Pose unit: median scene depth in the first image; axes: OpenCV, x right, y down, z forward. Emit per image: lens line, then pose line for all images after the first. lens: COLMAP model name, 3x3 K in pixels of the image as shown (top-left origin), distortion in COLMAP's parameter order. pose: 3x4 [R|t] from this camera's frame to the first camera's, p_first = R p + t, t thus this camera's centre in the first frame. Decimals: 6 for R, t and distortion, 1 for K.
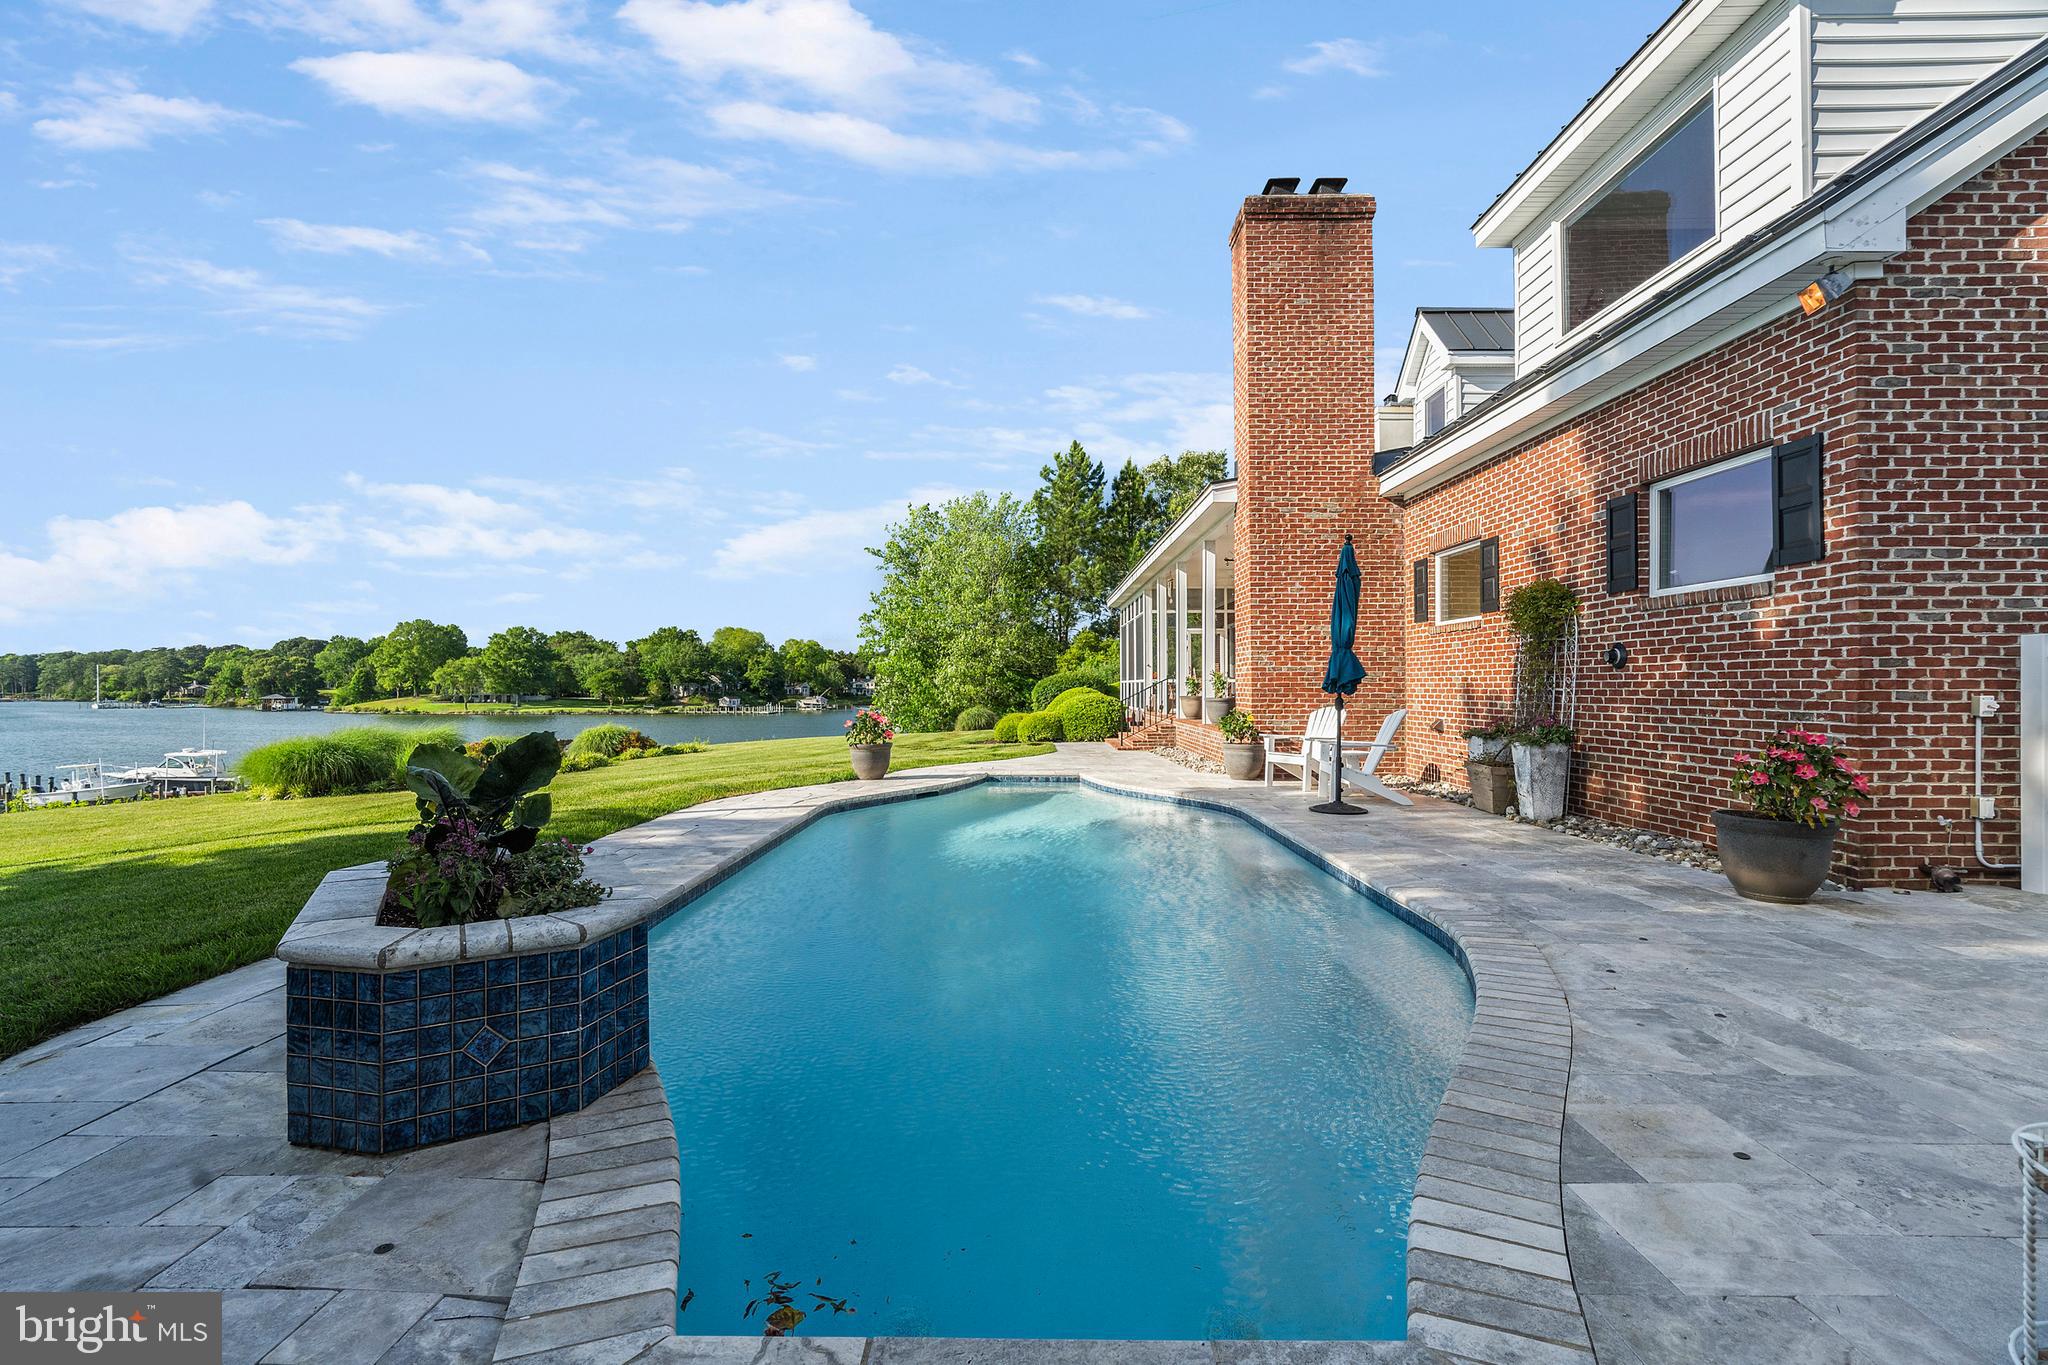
lens RADIAL K [[937.9, 0, 1024.0], [0, 937.9, 682.5], [0, 0, 1]] dist [0.000047, 0.000007]
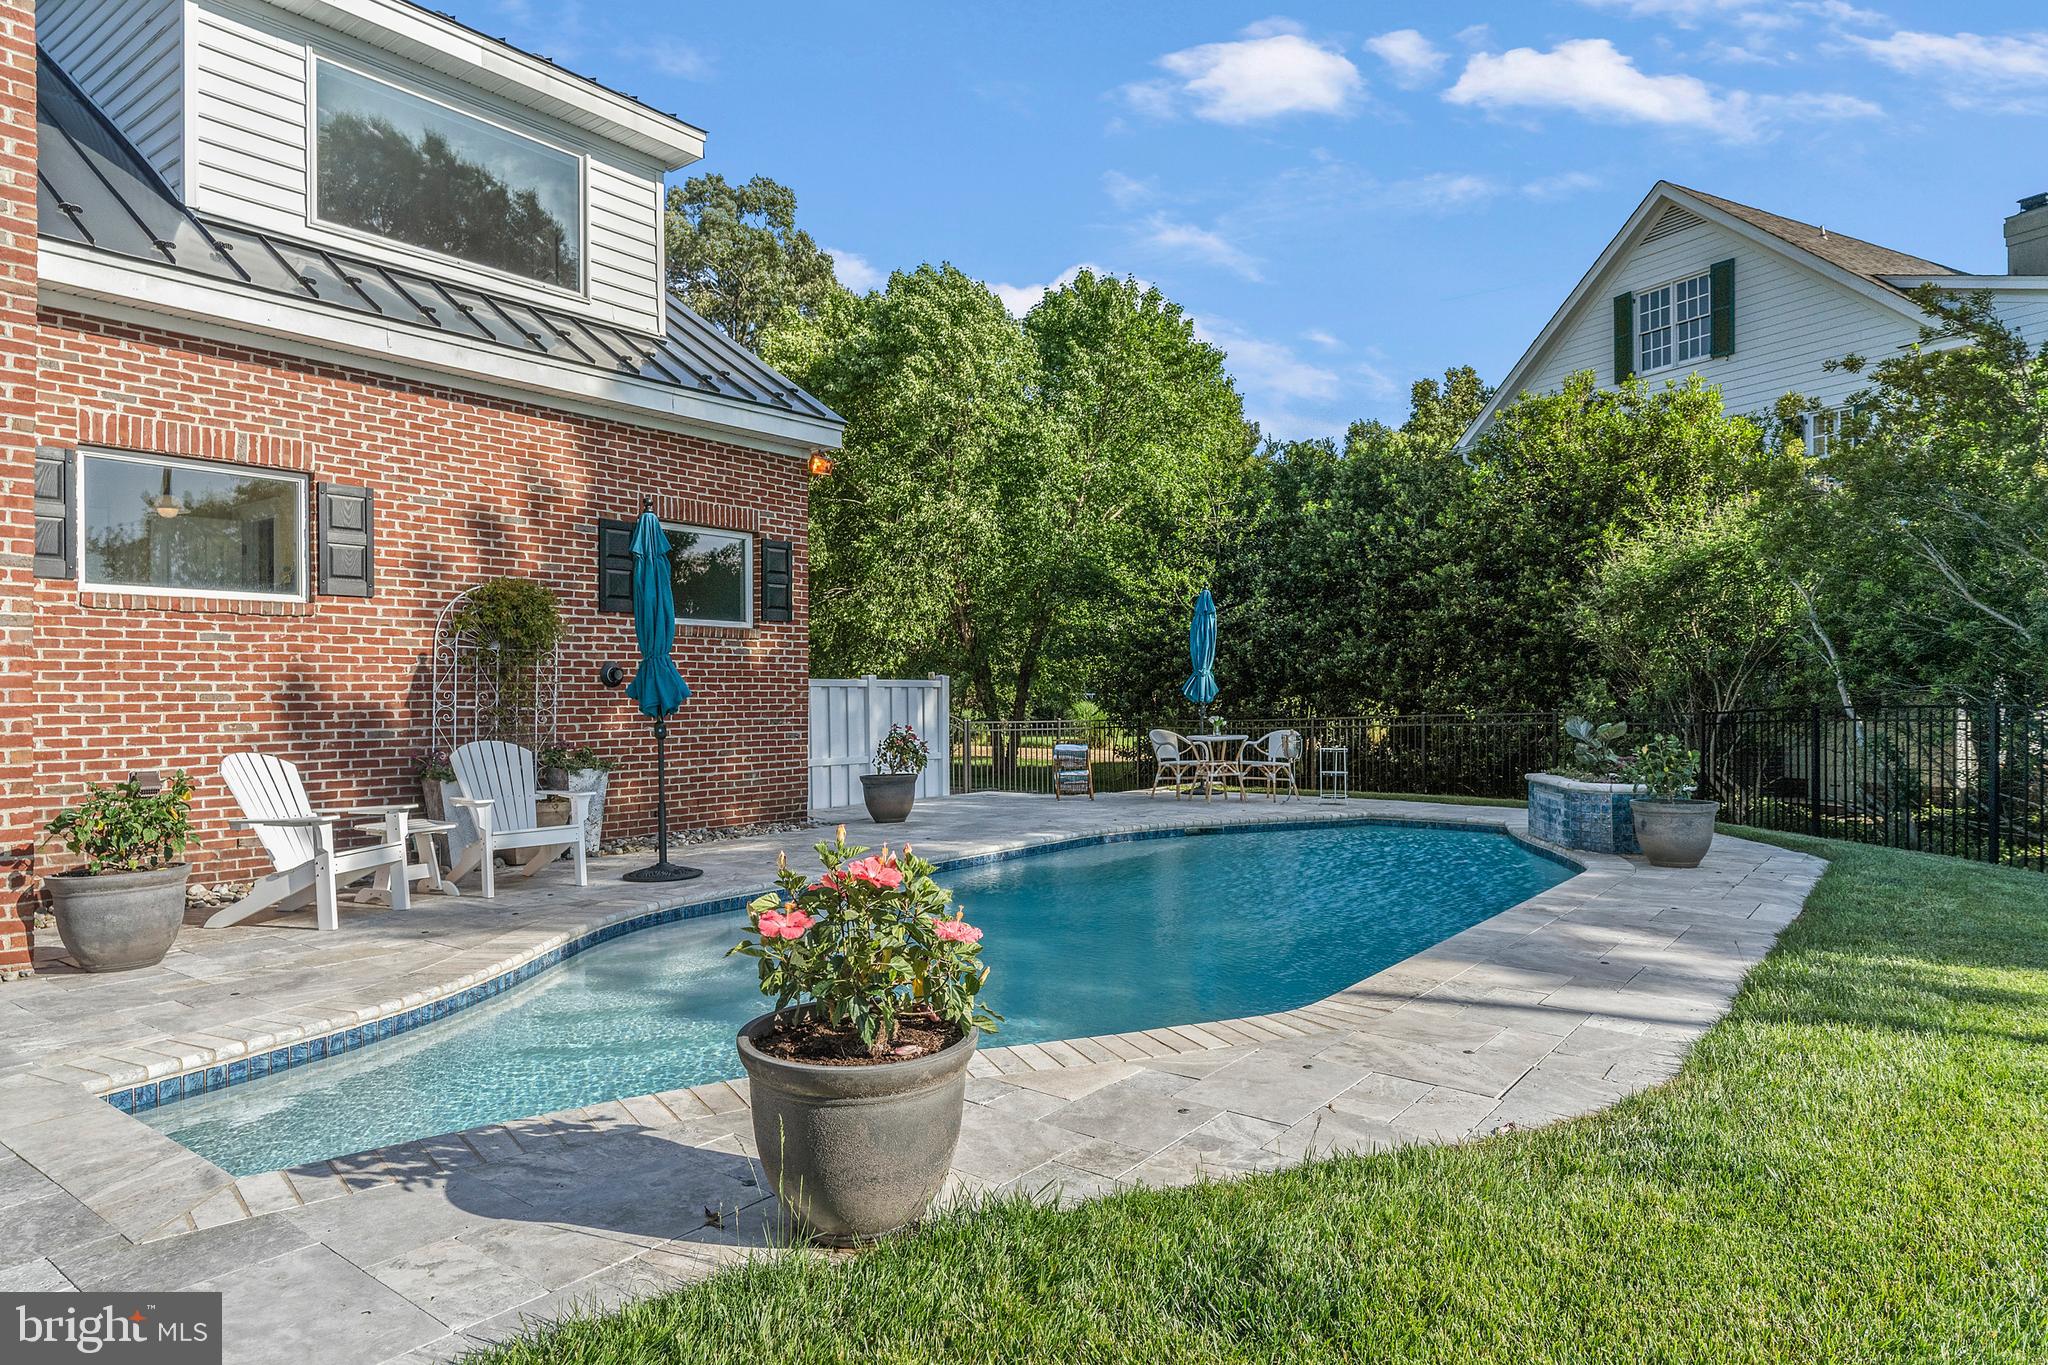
lens RADIAL K [[1237.1, 0, 1024.0], [0, 1237.1, 682.5], [0, 0, 1]] dist [-0.002027, 0.000202]
pose [[-0.801782, 0.006433, 0.597581, -0.604116], [0.000948, 0.999954, -0.009493, -0.007140], [-0.597615, -0.007044, -0.801752, 2.064056]]
